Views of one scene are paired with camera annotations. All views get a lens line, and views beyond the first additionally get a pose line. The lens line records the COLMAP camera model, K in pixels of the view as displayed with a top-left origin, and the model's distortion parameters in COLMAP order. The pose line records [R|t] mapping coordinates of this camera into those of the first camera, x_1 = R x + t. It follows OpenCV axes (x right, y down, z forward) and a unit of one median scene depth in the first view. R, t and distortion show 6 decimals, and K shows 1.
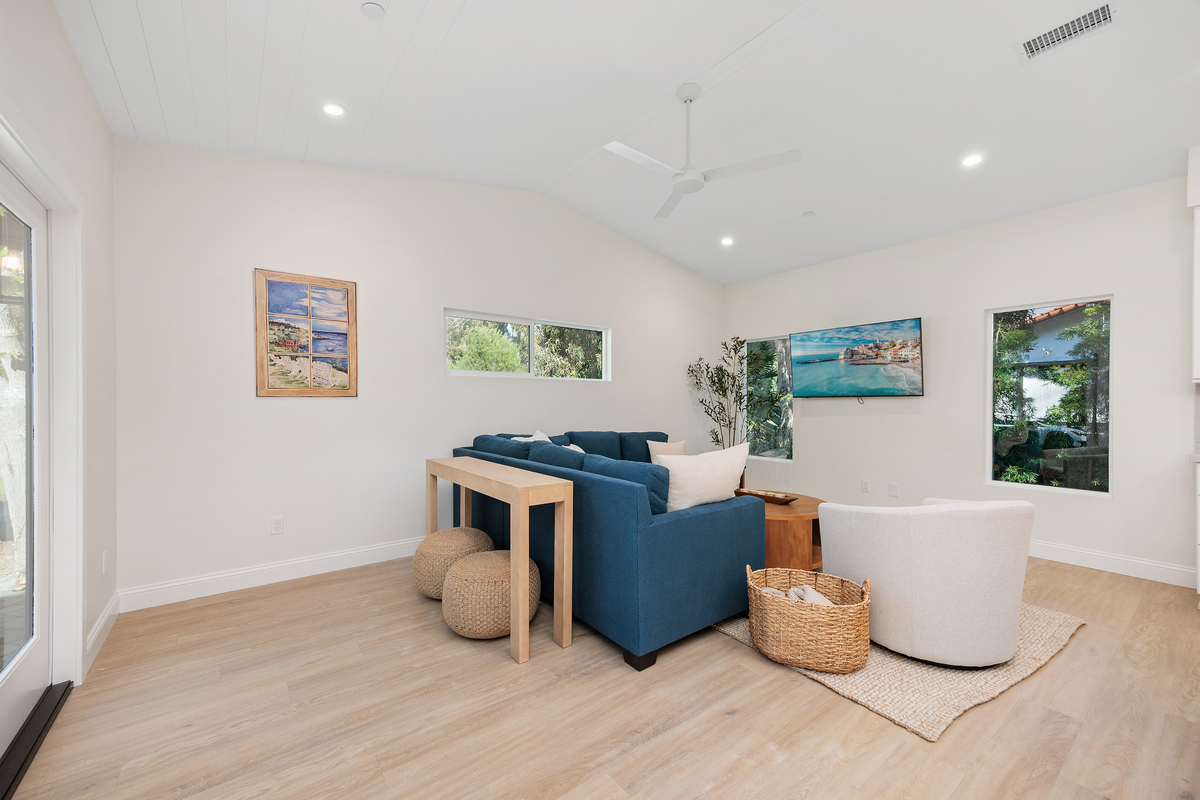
lens RADIAL K [[472.2, 0, 605.9], [0, 472.2, 403.6], [0, 0, 1]] dist [0.003348, 0.000371]
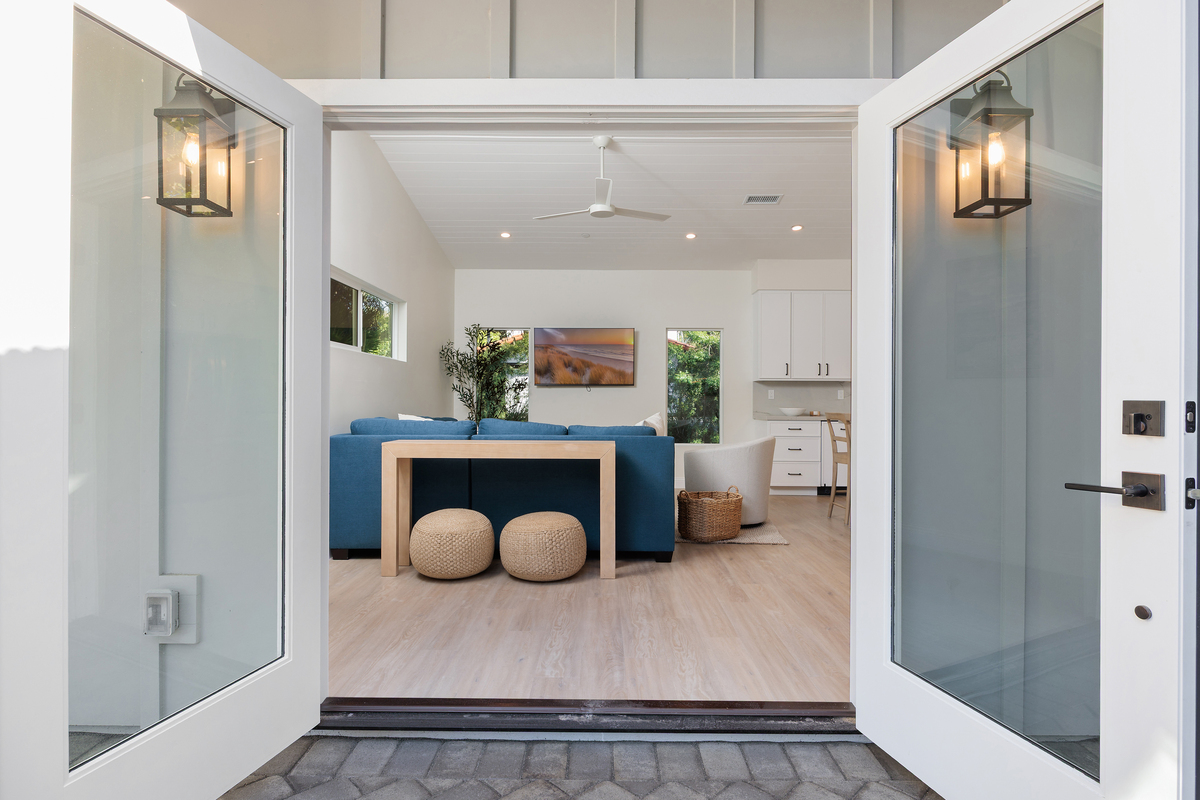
lens RADIAL K [[615.3, 0, 600.0], [0, 615.3, 400.0], [0, 0, 1]] dist [-0.000414, -0.000330]
pose [[0.630413, 0.002487, 0.776256, -1.514469], [0.000358, 0.999994, -0.003494, 0.063062], [-0.776260, 0.002481, 0.630408, -0.037754]]
